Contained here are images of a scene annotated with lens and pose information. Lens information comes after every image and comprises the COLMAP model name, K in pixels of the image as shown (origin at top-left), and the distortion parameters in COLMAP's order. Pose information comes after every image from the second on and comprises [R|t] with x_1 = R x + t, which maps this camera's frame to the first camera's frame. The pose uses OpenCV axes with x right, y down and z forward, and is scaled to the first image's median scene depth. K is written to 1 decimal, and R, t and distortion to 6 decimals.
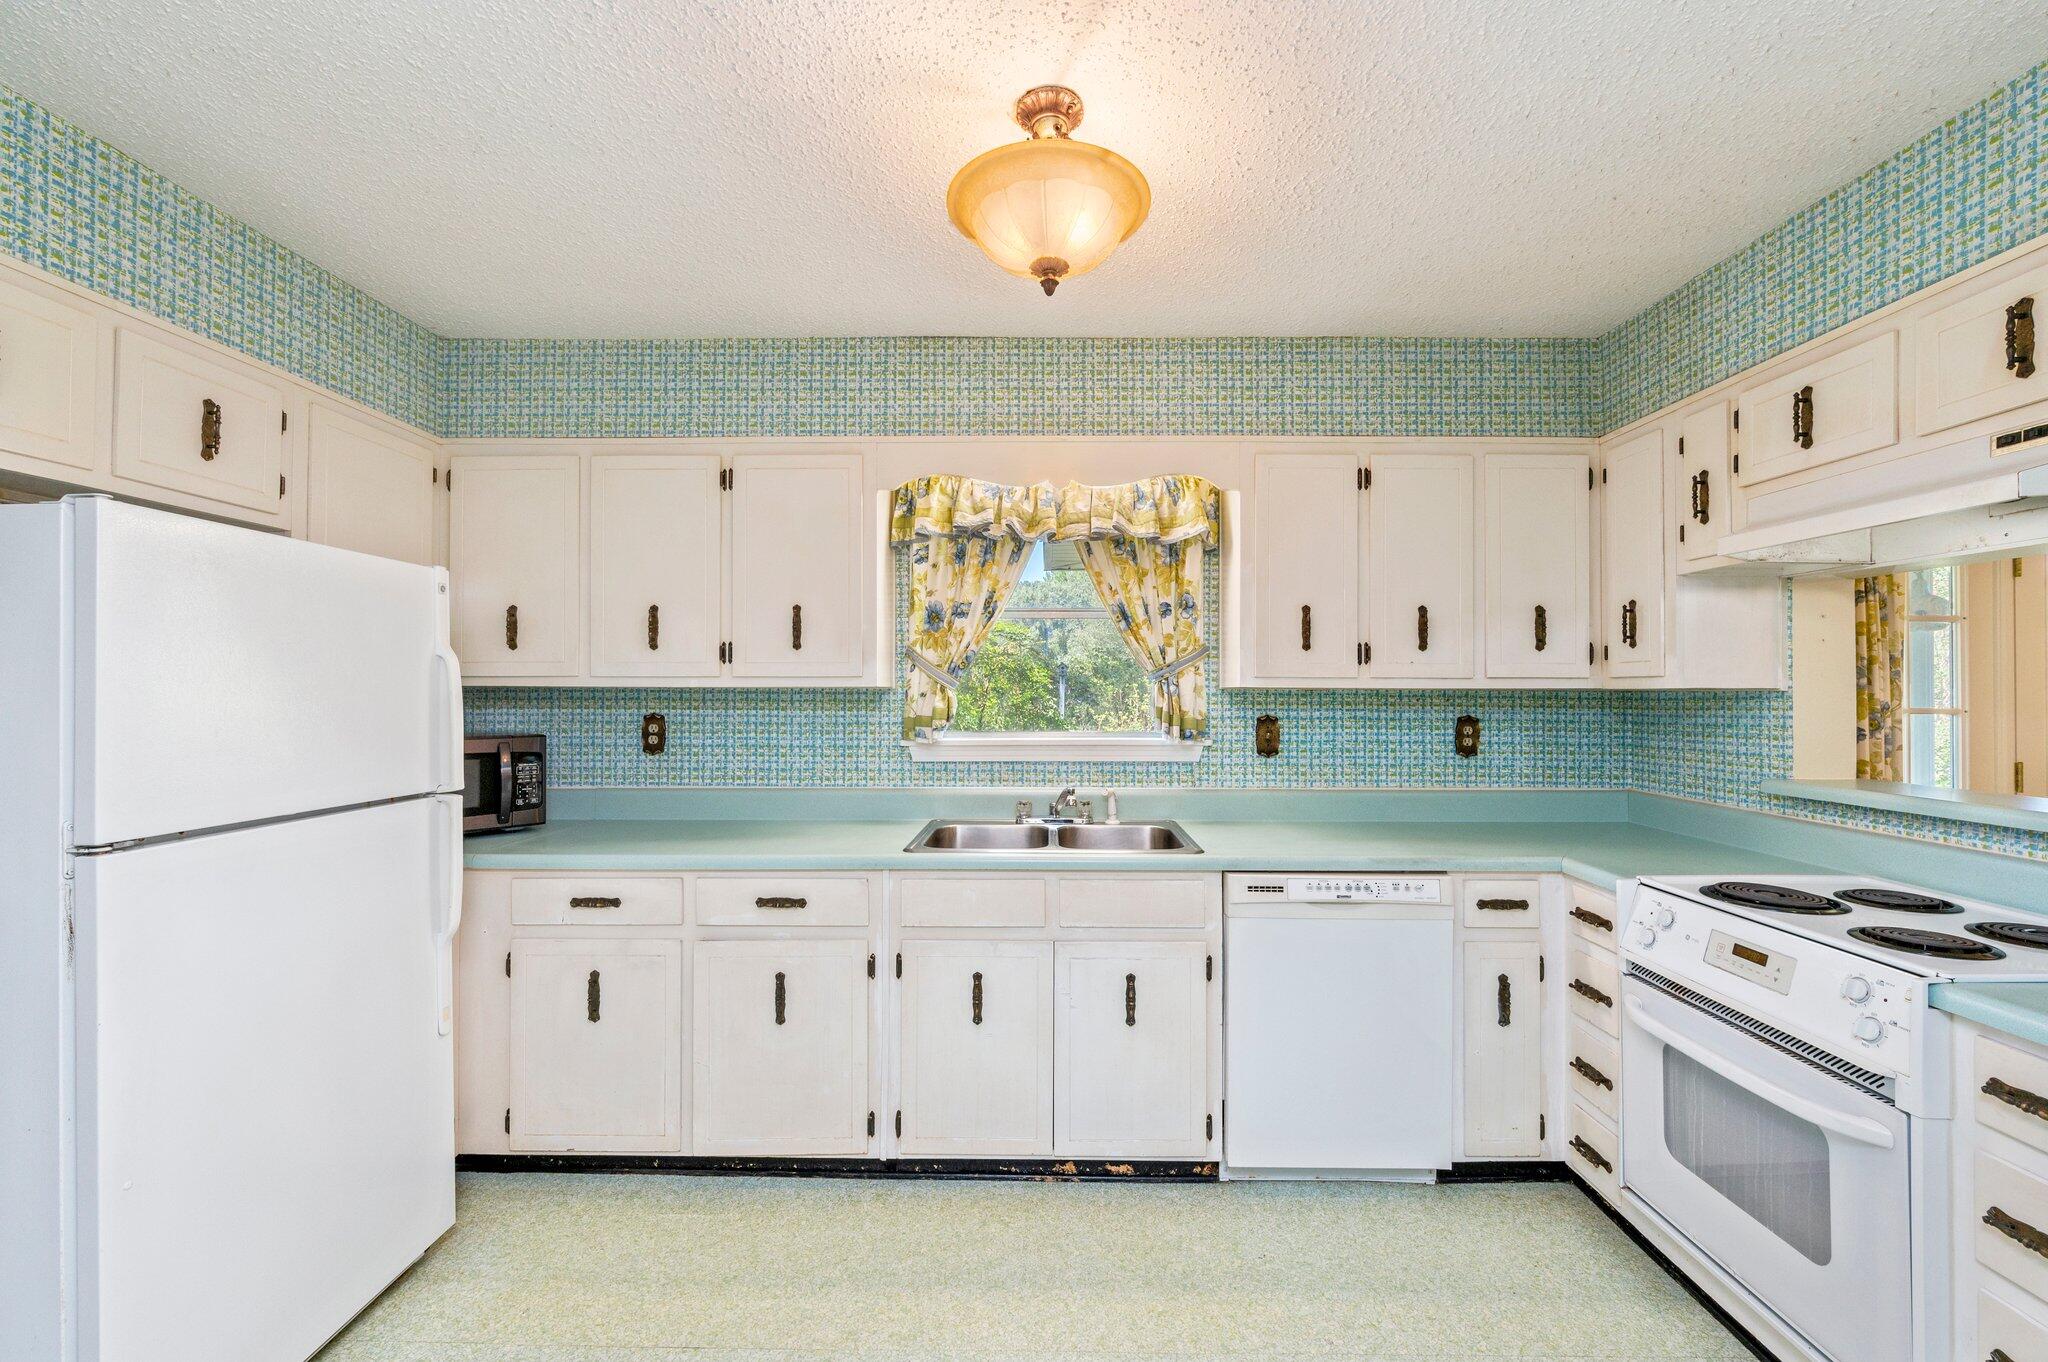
lens RADIAL K [[808.3, 0, 1027.0], [0, 808.3, 683.7], [0, 0, 1]] dist [-0.009669, 0.000340]
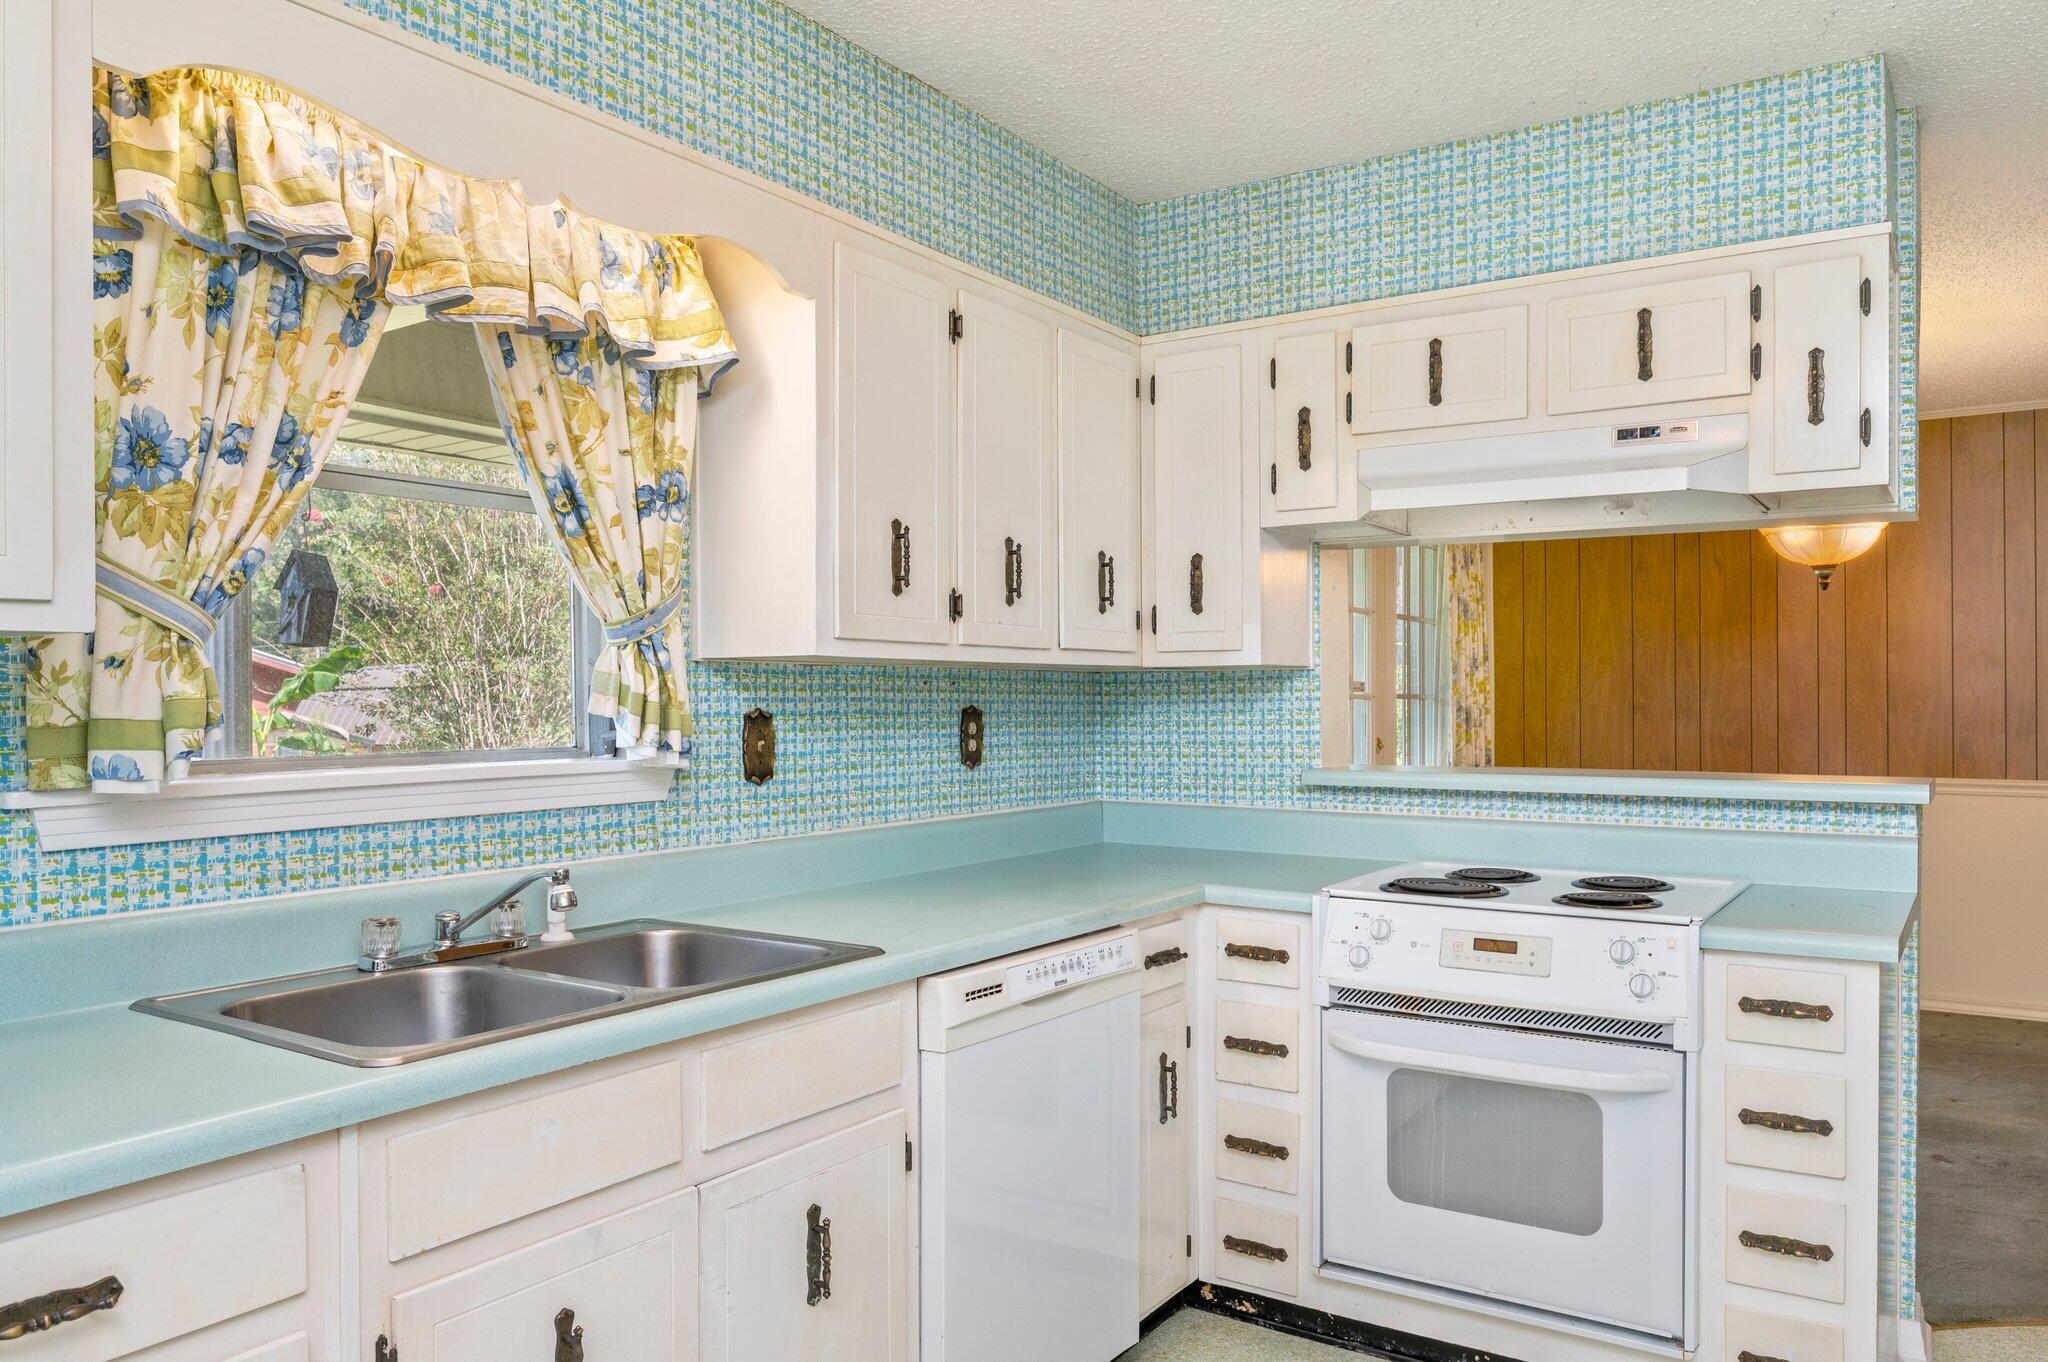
lens RADIAL K [[1462.5, 0, 955.8], [0, 1462.5, 711.6], [0, 0, 1]] dist [-0.026813, 0.007841]
pose [[0.550842, -0.010927, 0.834538, -0.523221], [-0.005156, 0.999851, 0.016494, 0.026127], [-0.834593, -0.013388, 0.550704, 0.367416]]
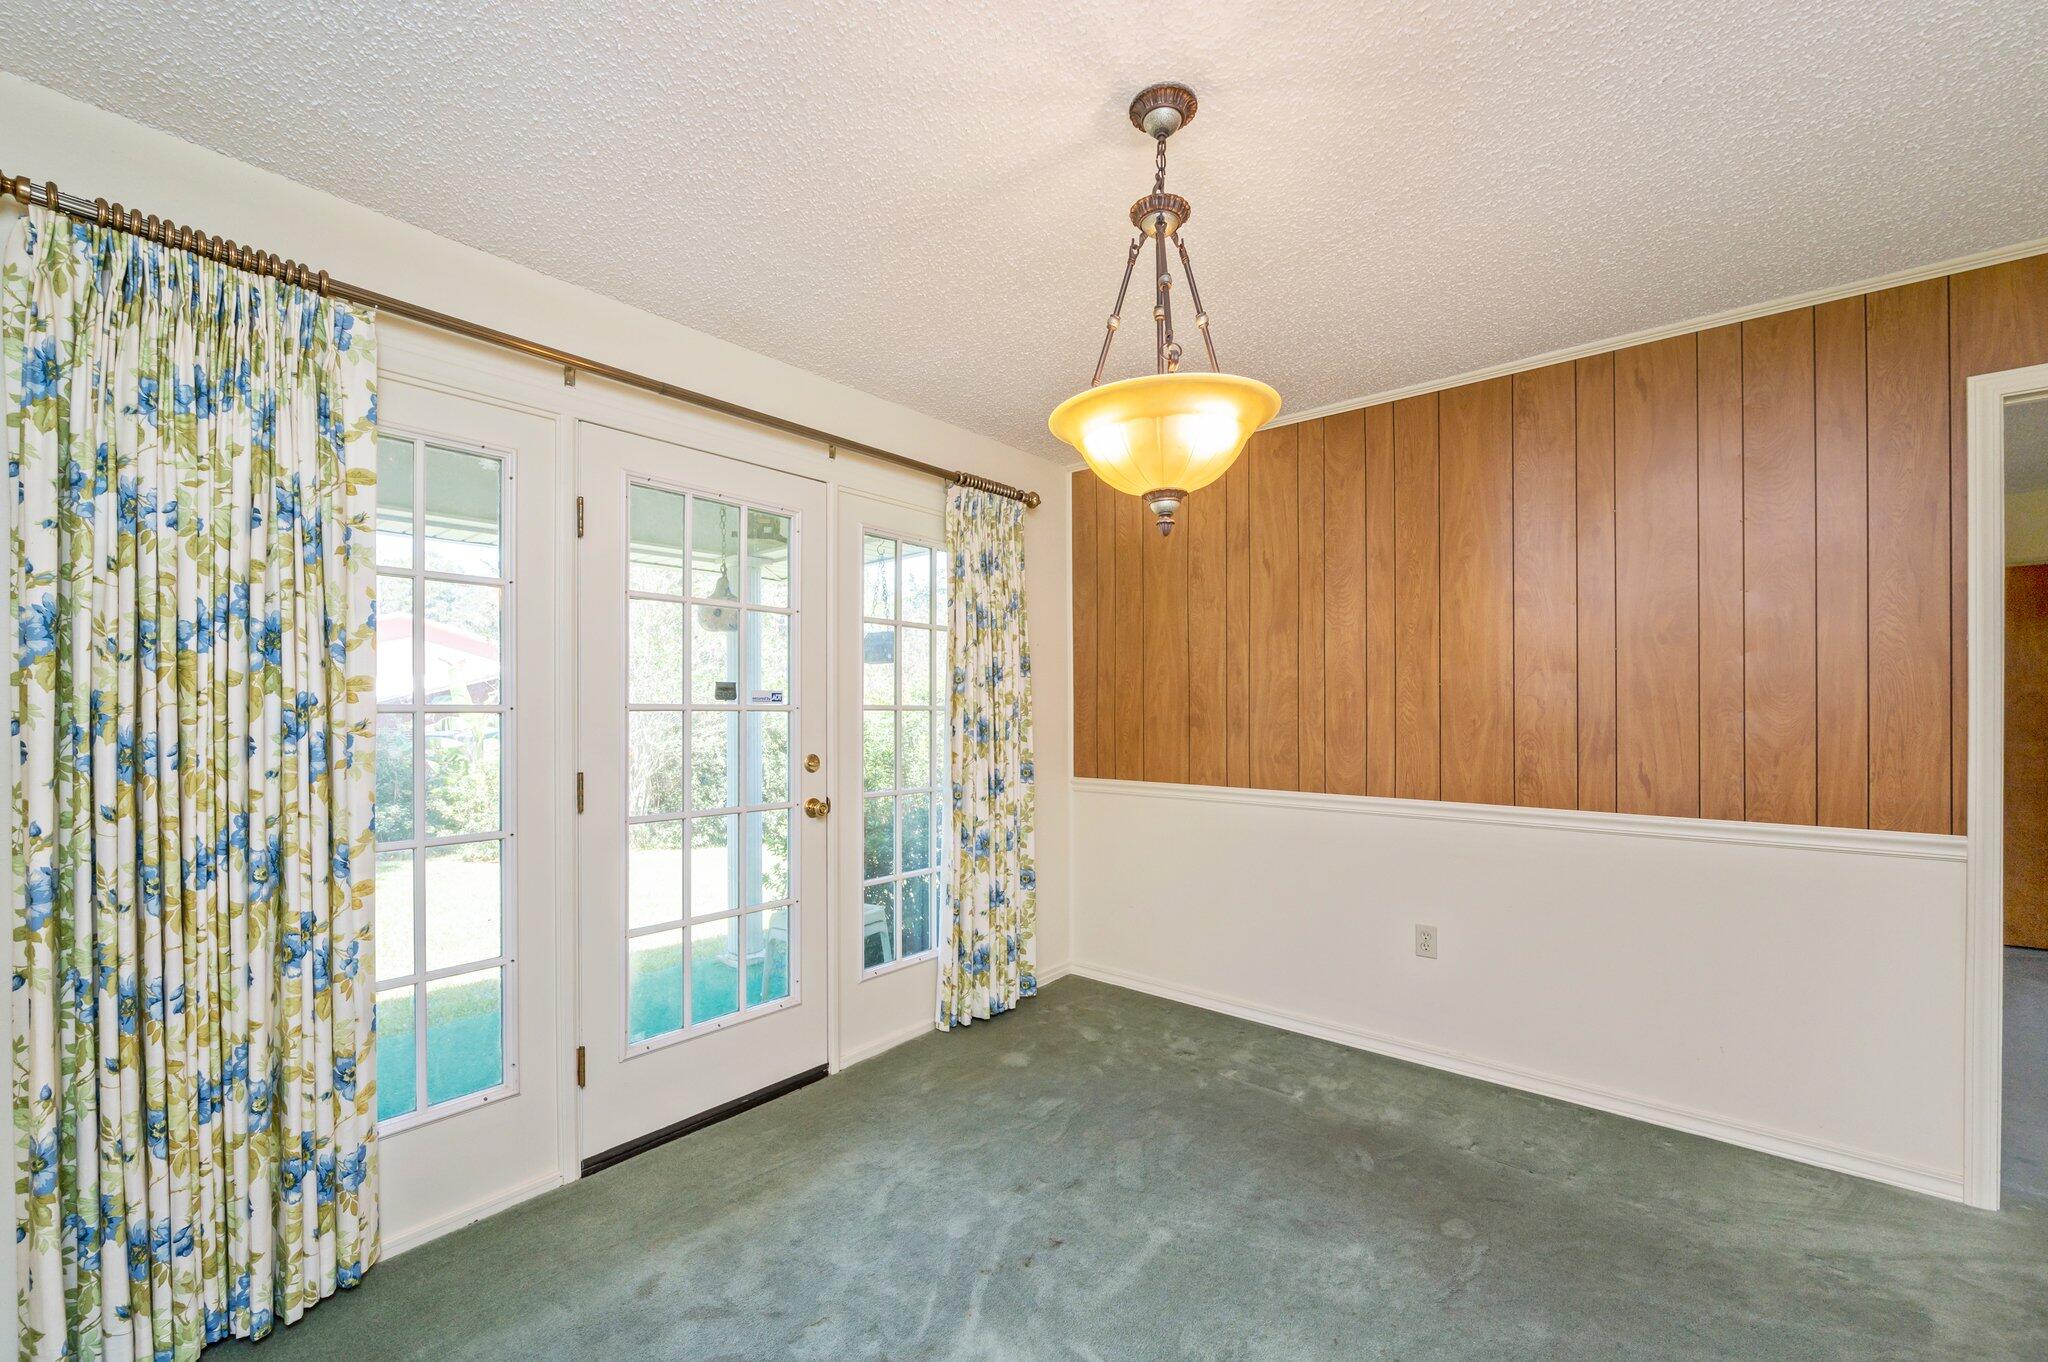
lens RADIAL K [[808.3, 0, 1011.2], [0, 808.3, 715.4], [0, 0, 1]] dist [-0.009669, 0.000340]
pose [[0.621258, -0.009371, 0.783550, 0.974634], [-0.004500, 0.999869, 0.015526, 0.027888], [-0.783593, -0.013172, 0.621135, 0.176222]]
